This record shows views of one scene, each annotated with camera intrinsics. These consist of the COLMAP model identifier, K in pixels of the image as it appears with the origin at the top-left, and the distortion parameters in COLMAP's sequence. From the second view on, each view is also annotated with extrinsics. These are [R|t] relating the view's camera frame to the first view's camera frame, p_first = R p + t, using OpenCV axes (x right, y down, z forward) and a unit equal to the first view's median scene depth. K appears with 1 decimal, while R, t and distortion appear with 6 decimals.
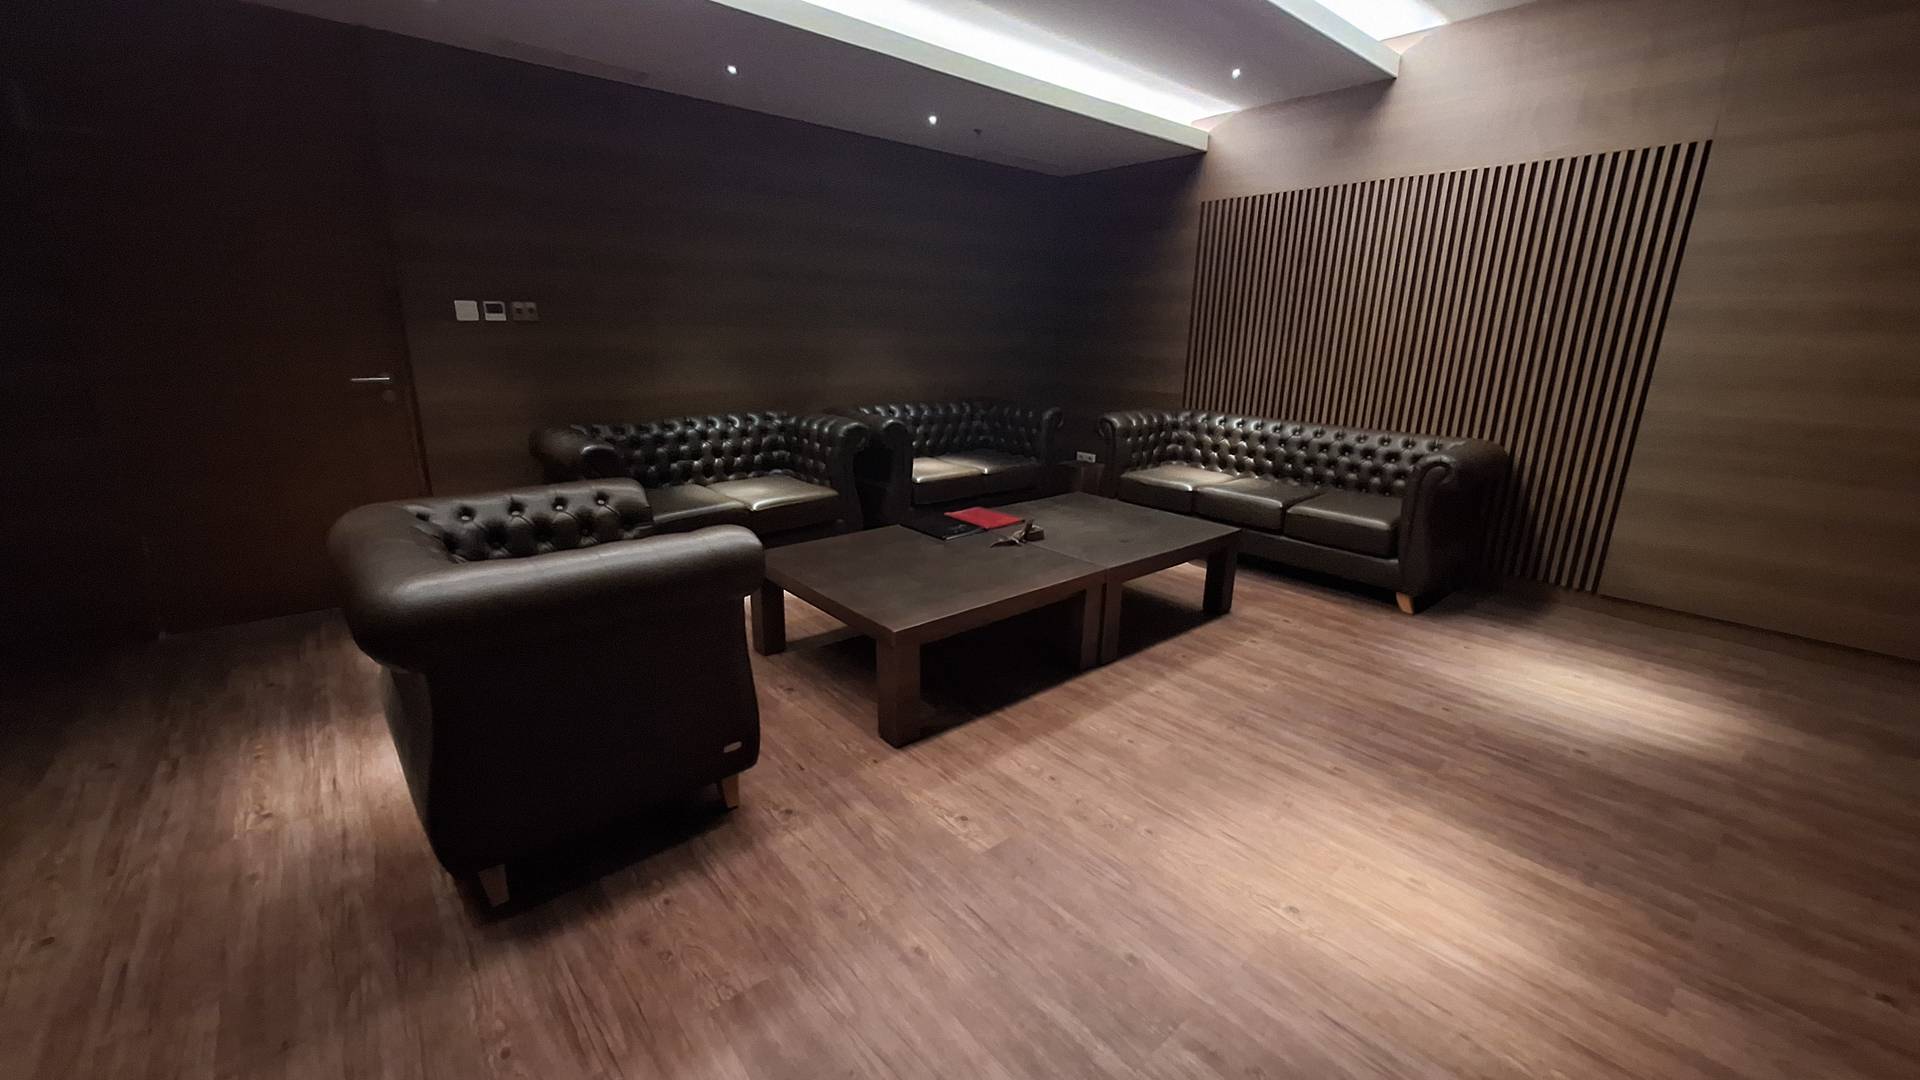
lens RADIAL K [[754.3, 0, 956.2], [0, 754.3, 542.4], [0, 0, 1]] dist [-0.000896, -0.000058]
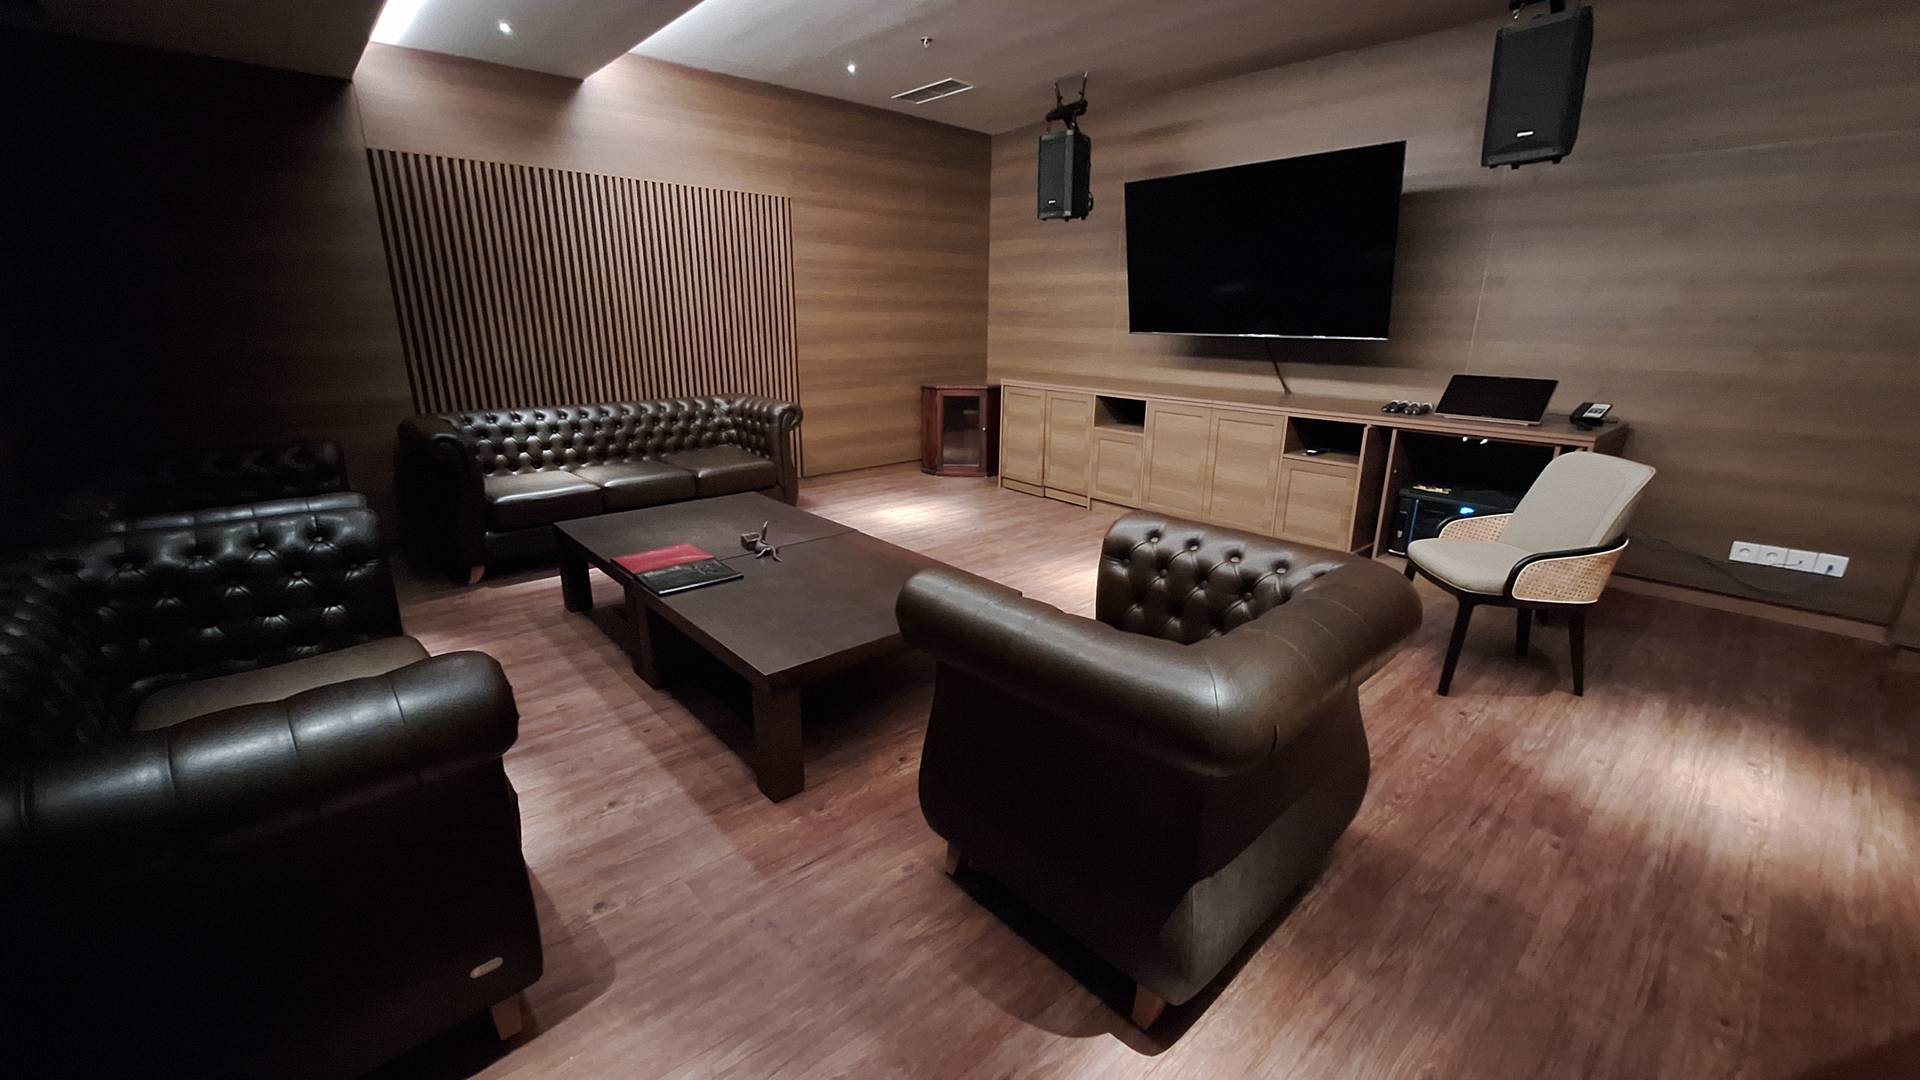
lens RADIAL K [[764.6, 0, 962.8], [0, 764.6, 534.8], [0, 0, 1]] dist [-0.000481, -0.000051]
pose [[-0.024378, -0.301735, 0.953080, -0.872685], [0.263898, 0.917605, 0.297254, -0.251884], [-0.964243, 0.258762, 0.057258, 0.737772]]
